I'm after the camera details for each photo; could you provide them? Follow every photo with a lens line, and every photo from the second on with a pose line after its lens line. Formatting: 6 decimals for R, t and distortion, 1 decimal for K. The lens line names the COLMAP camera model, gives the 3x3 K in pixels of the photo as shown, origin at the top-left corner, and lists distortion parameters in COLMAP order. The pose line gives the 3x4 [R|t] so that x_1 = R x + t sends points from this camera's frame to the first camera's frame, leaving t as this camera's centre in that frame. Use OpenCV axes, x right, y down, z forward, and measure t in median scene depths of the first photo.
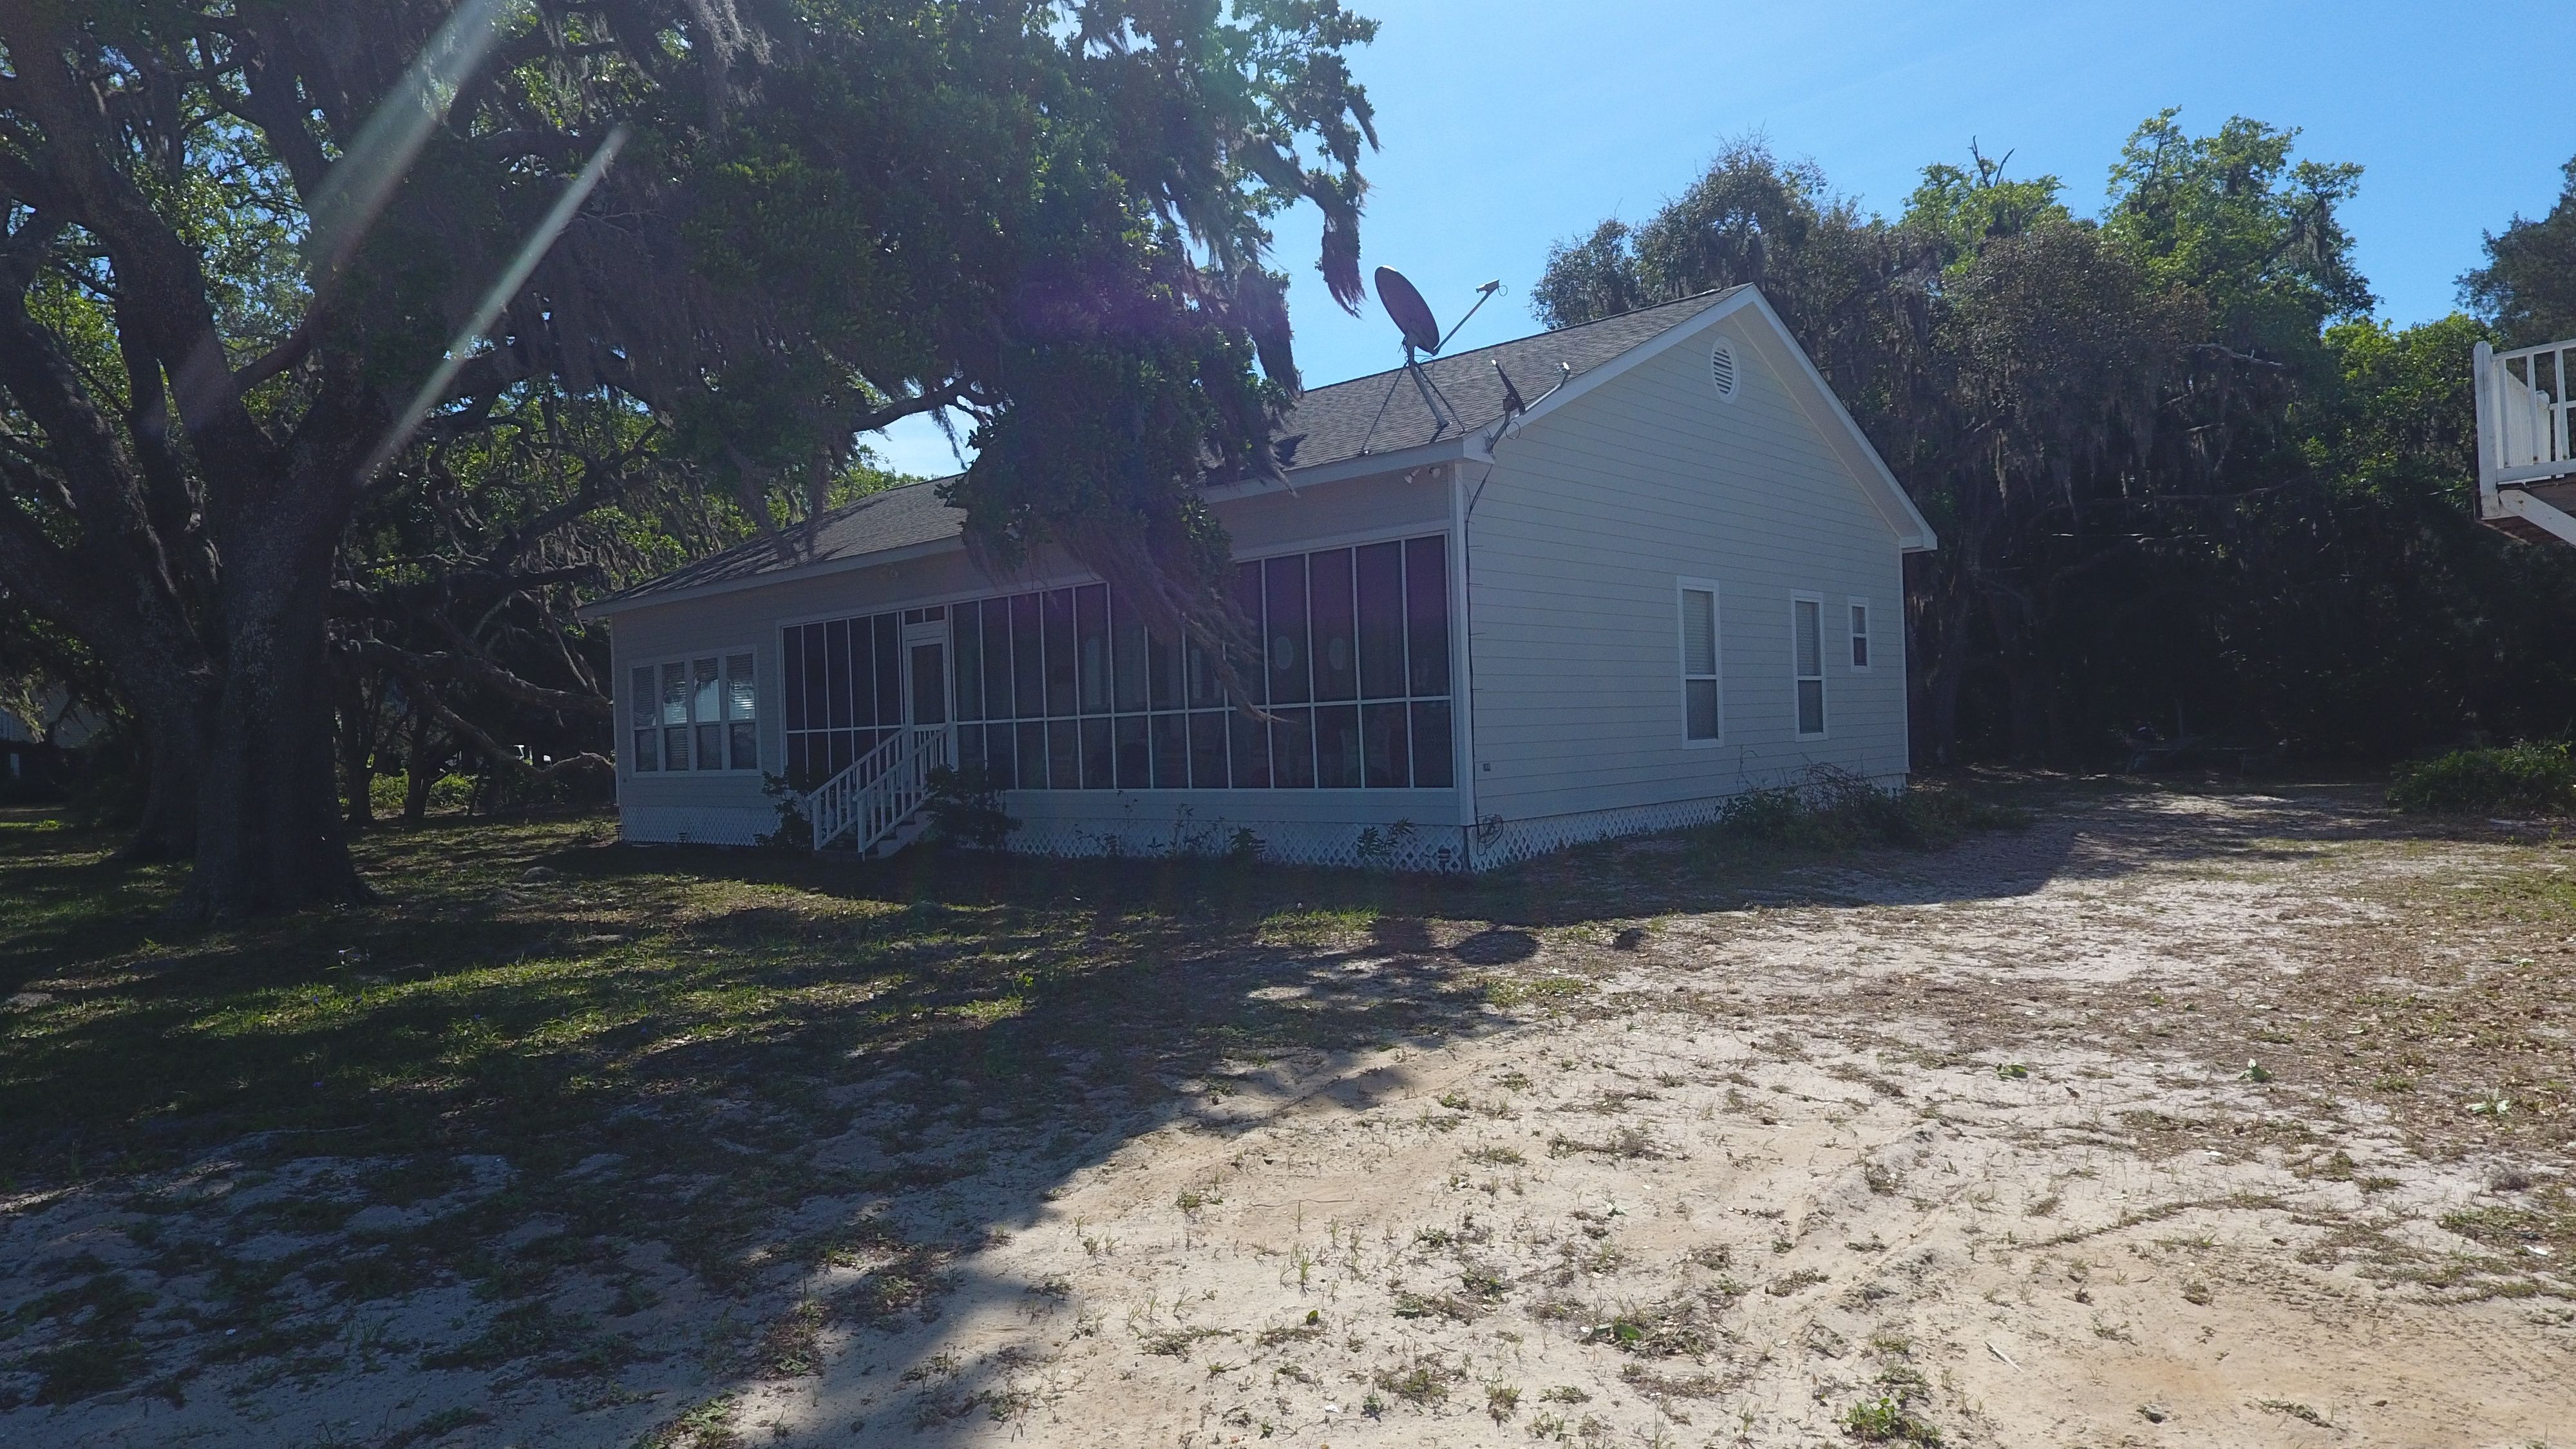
lens RADIAL K [[1522.1, 0, 1288.0], [0, 1522.1, 724.5], [0, 0, 1]] dist [0.001593, -0.000114]
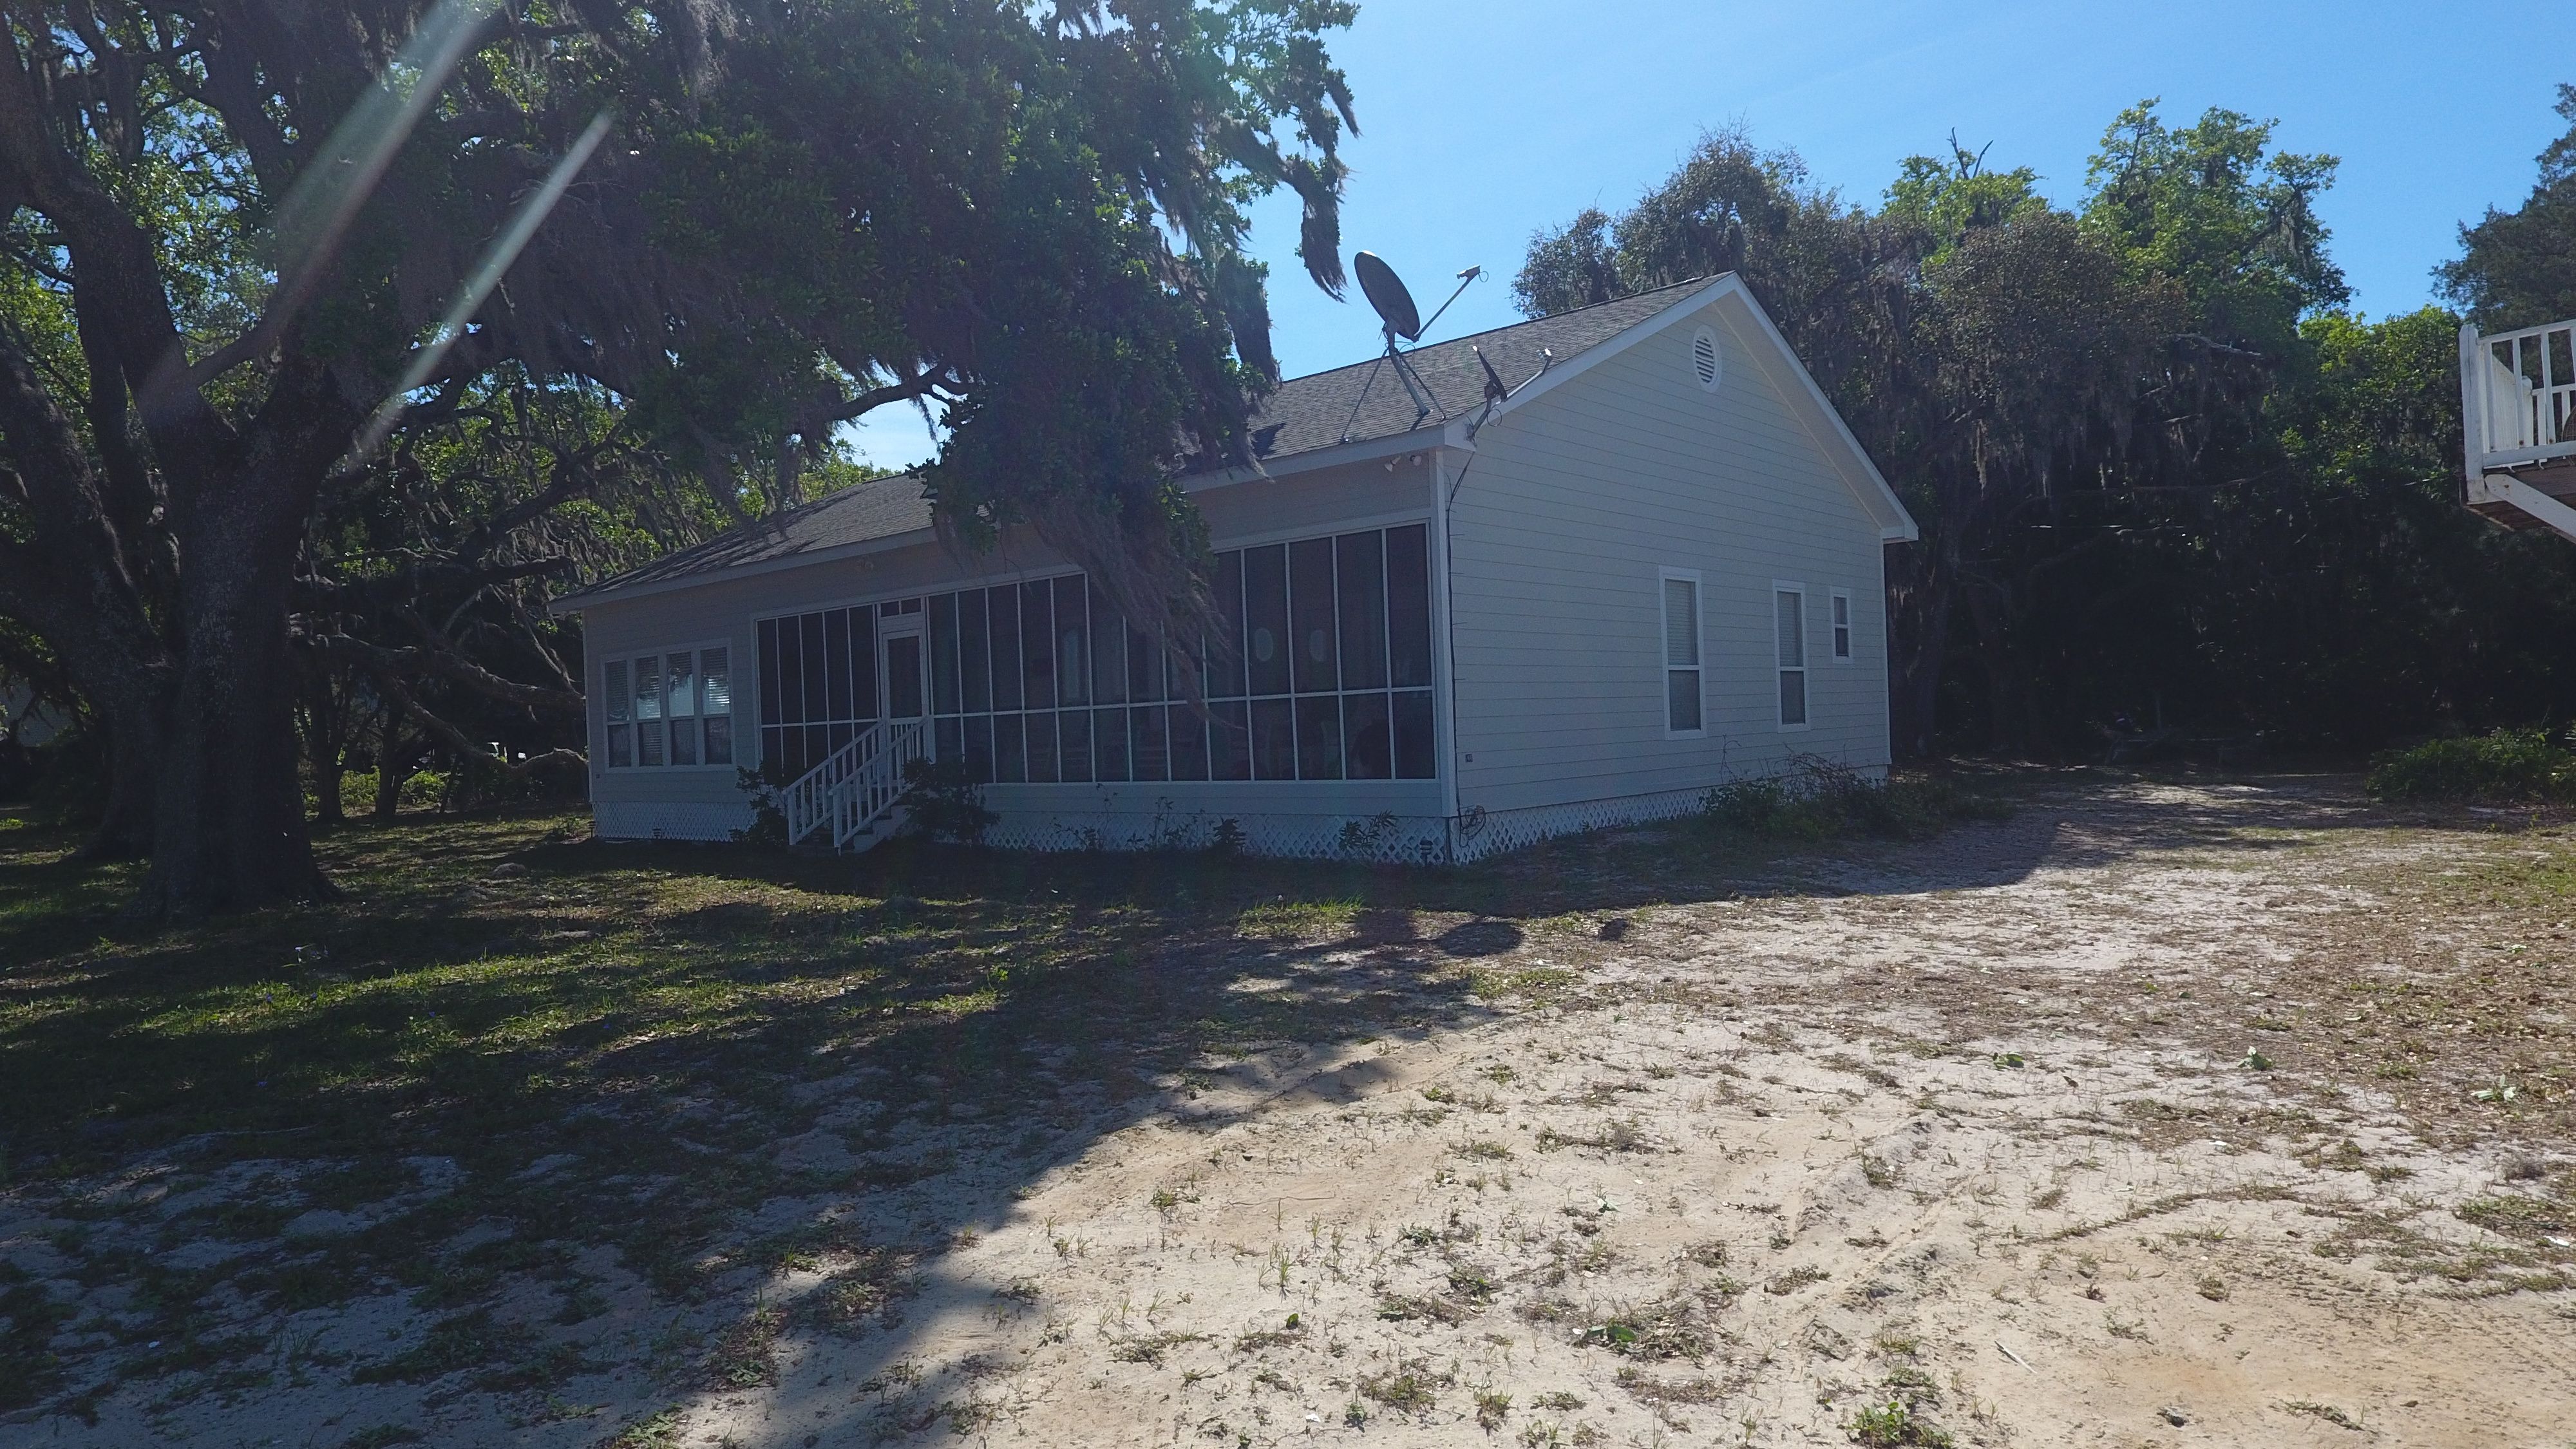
lens RADIAL K [[1522.1, 0, 1288.0], [0, 1522.1, 724.5], [0, 0, 1]] dist [0.001593, -0.000114]
pose [[0.999918, -0.002959, 0.012470, 0.000963], [0.002922, 0.999991, 0.002959, 0.005065], [-0.012479, -0.002922, 0.999918, 0.018820]]
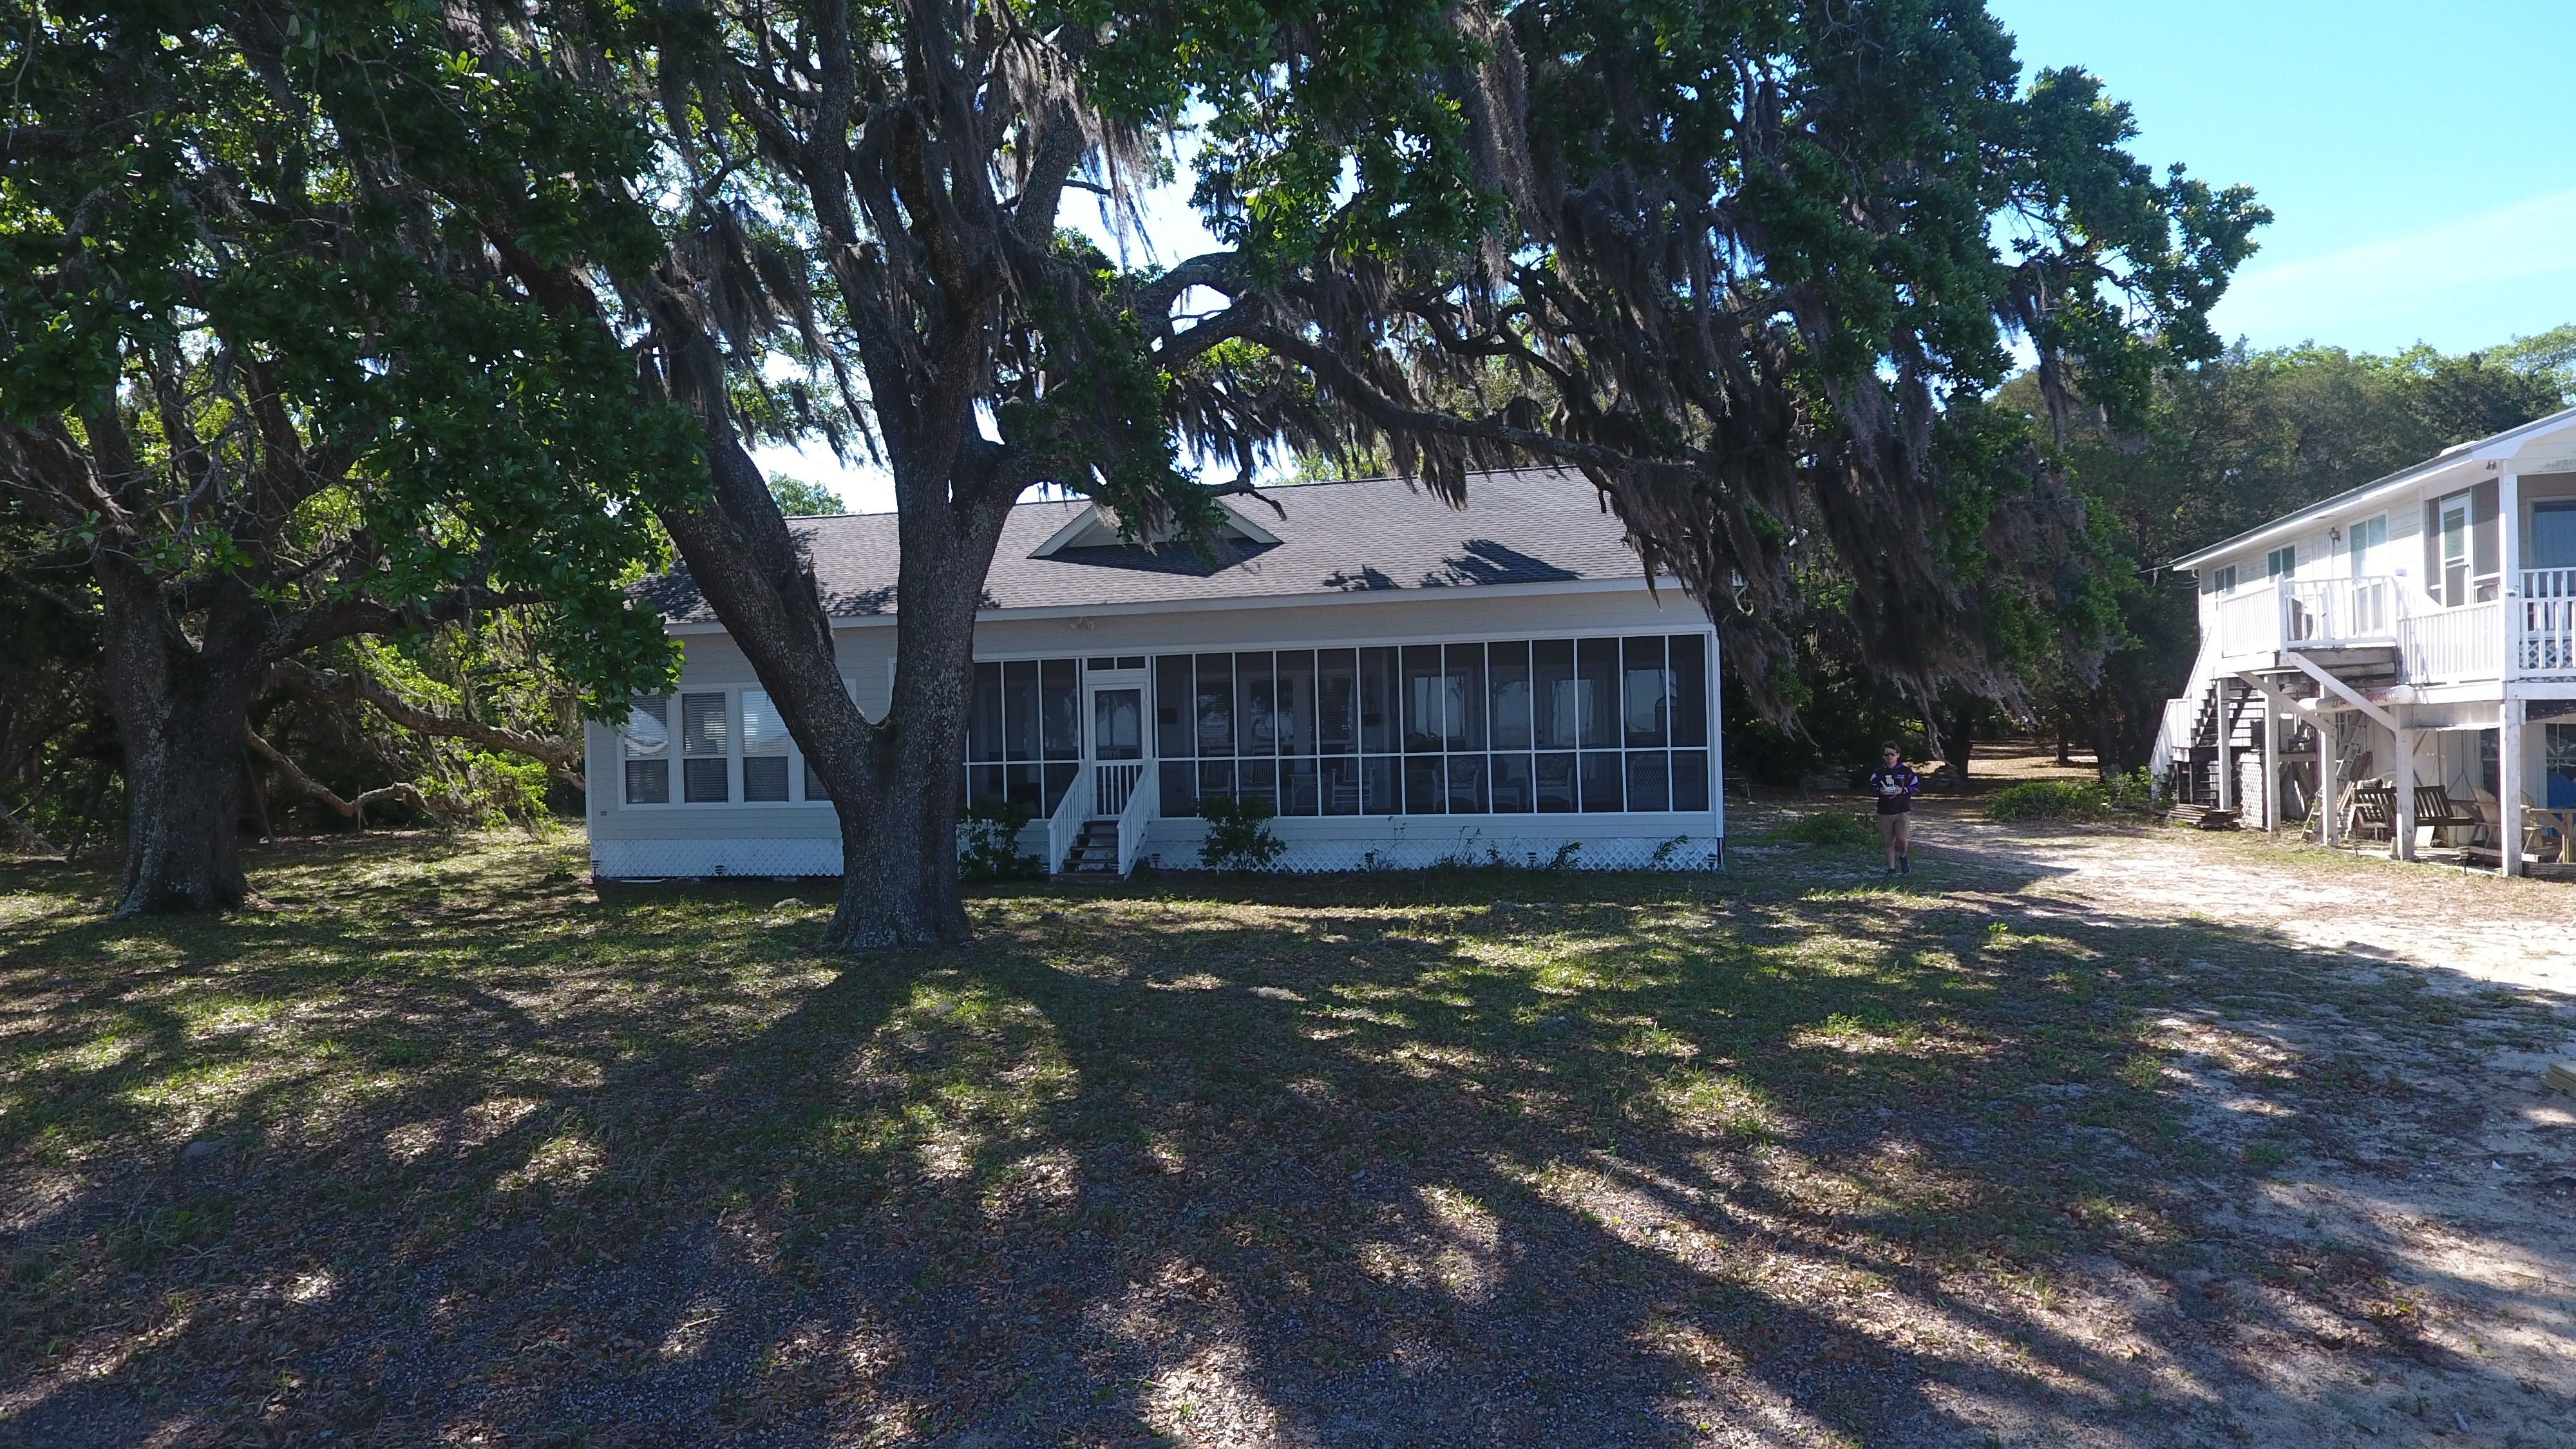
lens RADIAL K [[1522.1, 0, 1288.0], [0, 1522.1, 724.5], [0, 0, 1]] dist [0.001593, -0.000114]
pose [[0.900136, 0.016634, 0.435292, -1.526953], [-0.008462, 0.999750, -0.020706, -0.010742], [-0.435528, 0.014955, 0.900051, -0.163228]]
